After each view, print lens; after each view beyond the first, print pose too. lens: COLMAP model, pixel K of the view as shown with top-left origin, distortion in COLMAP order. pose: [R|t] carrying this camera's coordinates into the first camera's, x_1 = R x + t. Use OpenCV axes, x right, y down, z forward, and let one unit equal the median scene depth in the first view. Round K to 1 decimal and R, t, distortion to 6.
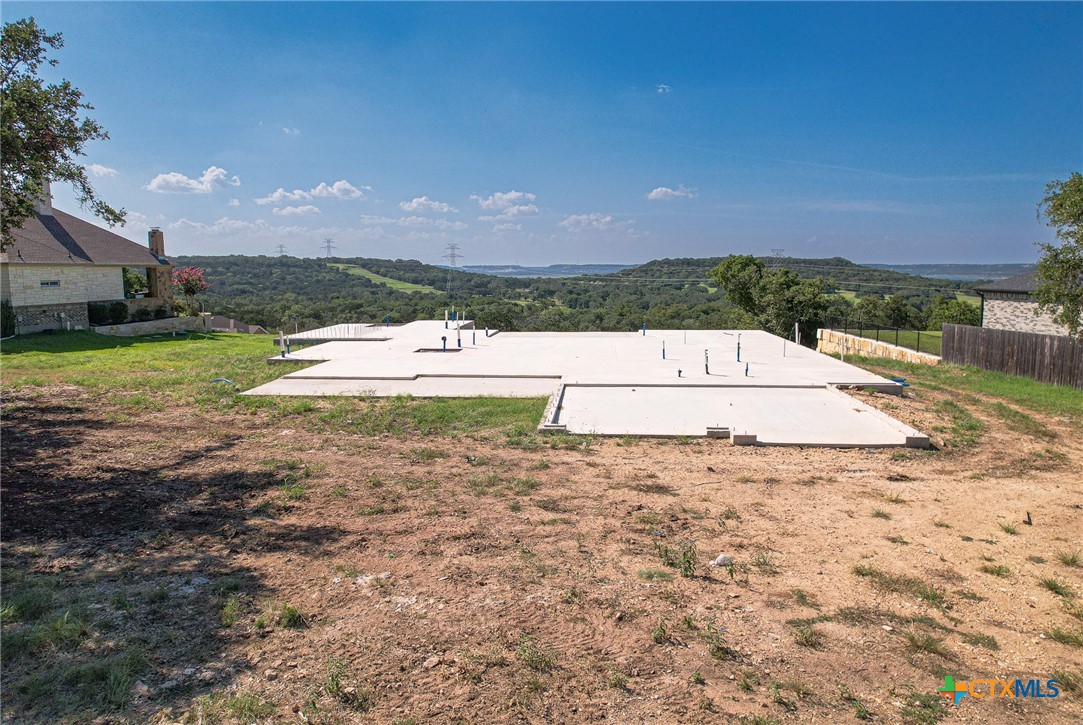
lens RADIAL K [[717.3, 0, 541.5], [0, 717.3, 362.5], [0, 0, 1]] dist [-0.074408, 0.063669]
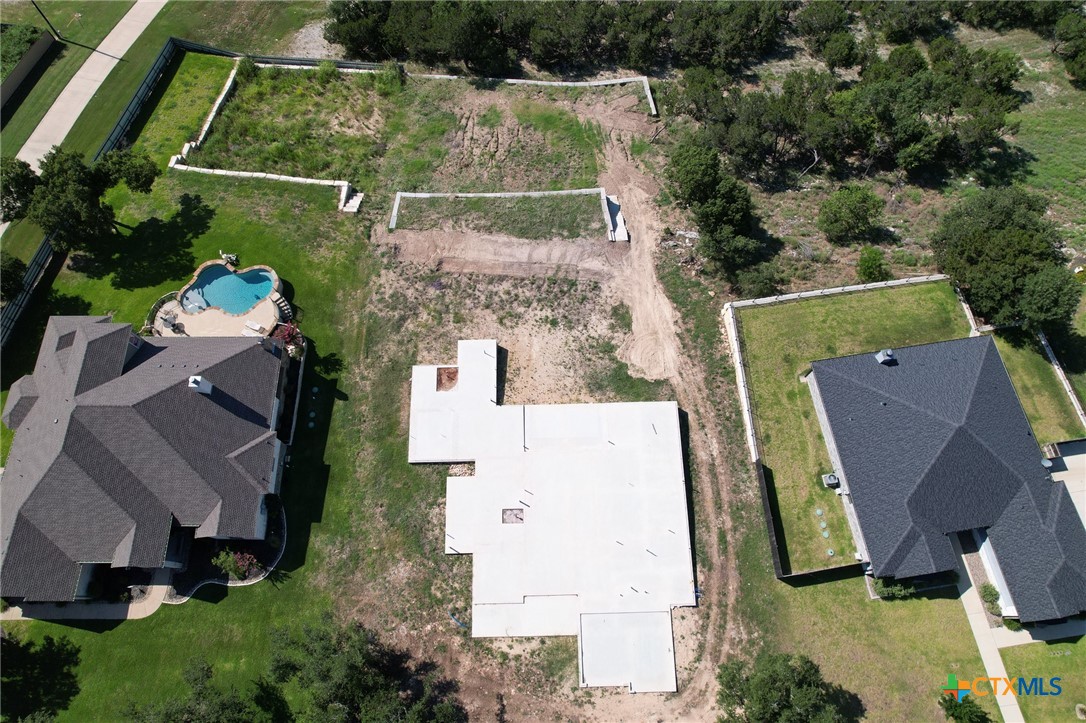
lens RADIAL K [[694.6, 0, 543.1], [0, 694.6, 357.1], [0, 0, 1]] dist [-0.074385, 0.062943]
pose [[0.994676, -0.096762, 0.035441, -0.165469], [0.015136, 0.477383, 0.878565, -4.165587], [-0.101930, -0.873351, 0.476306, 0.853627]]
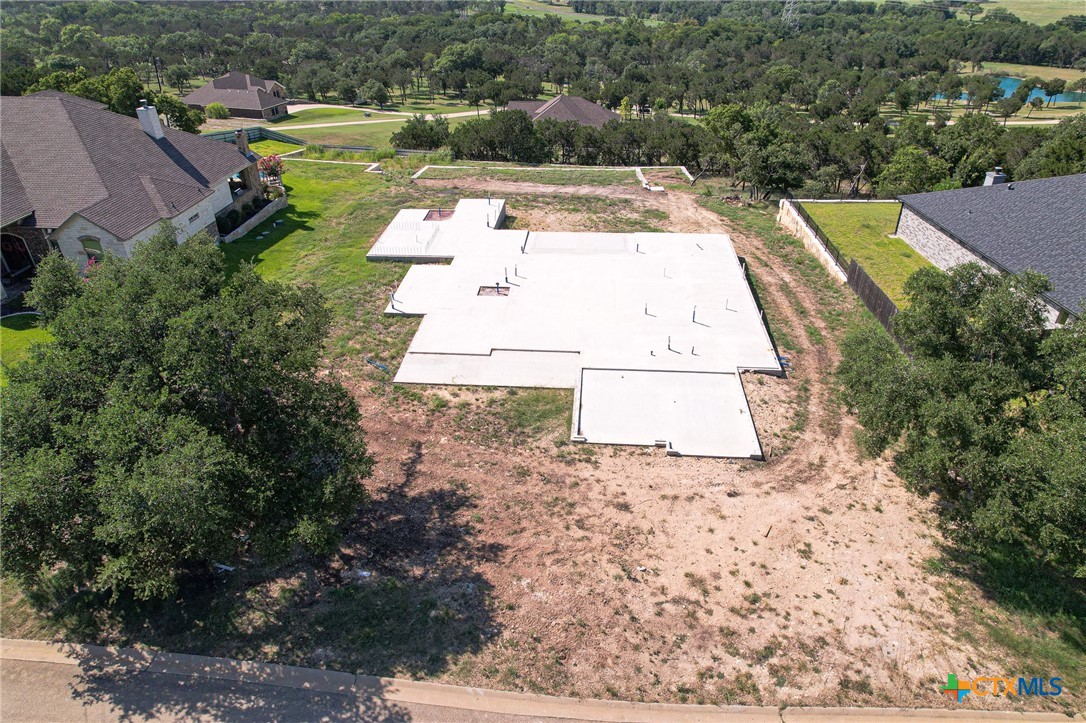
lens RADIAL K [[694.6, 0, 543.1], [0, 694.6, 357.1], [0, 0, 1]] dist [-0.074385, 0.062943]
pose [[0.999974, -0.005401, -0.004763, -0.075336], [0.006868, 0.914042, 0.405562, -0.944704], [0.002163, -0.405584, 0.914055, -0.704203]]
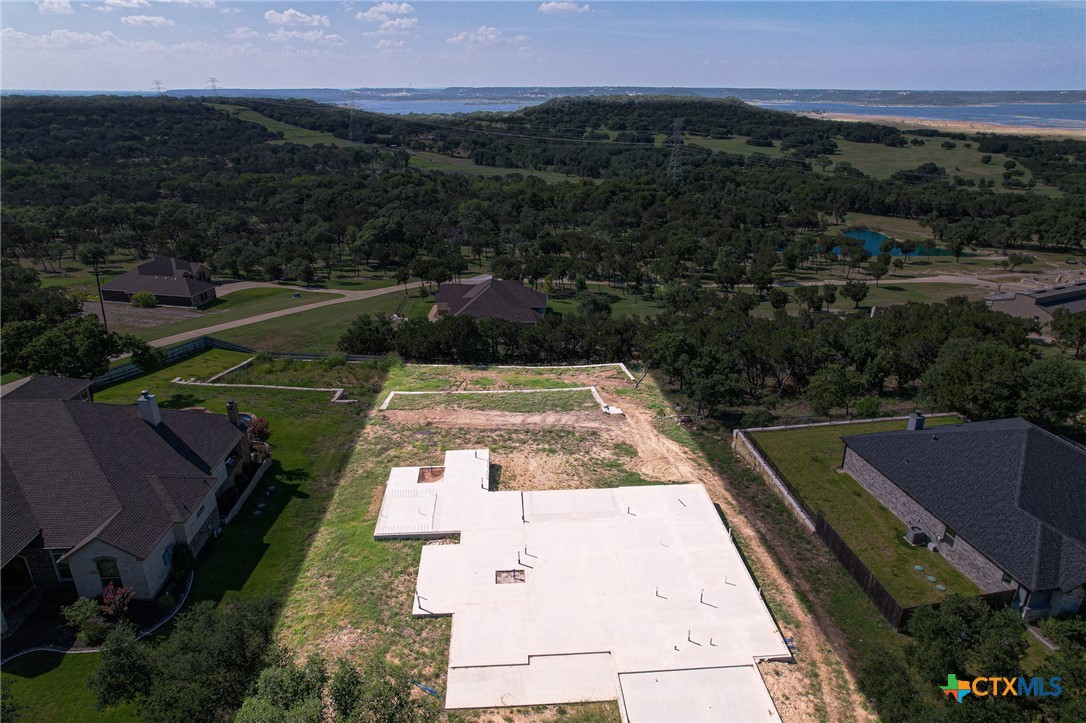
lens RADIAL K [[694.6, 0, 543.1], [0, 694.6, 357.1], [0, 0, 1]] dist [-0.074385, 0.062943]
pose [[0.989587, -0.049167, 0.135278, -0.511088], [0.015389, 0.970602, 0.240197, -1.697944], [-0.143111, -0.235615, 0.961252, -0.684798]]
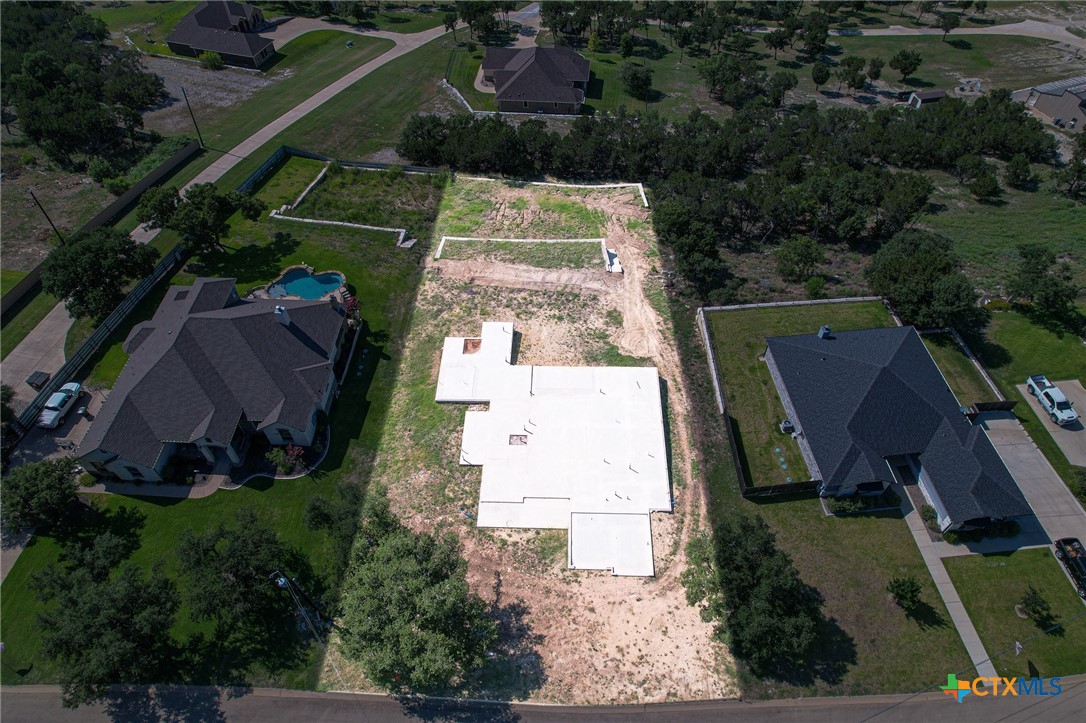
lens RADIAL K [[694.6, 0, 543.1], [0, 694.6, 357.1], [0, 0, 1]] dist [-0.074385, 0.062943]
pose [[0.998635, -0.042742, 0.030020, -0.237847], [0.011298, 0.737910, 0.674804, -3.859003], [-0.050995, -0.673544, 0.737386, -1.277999]]
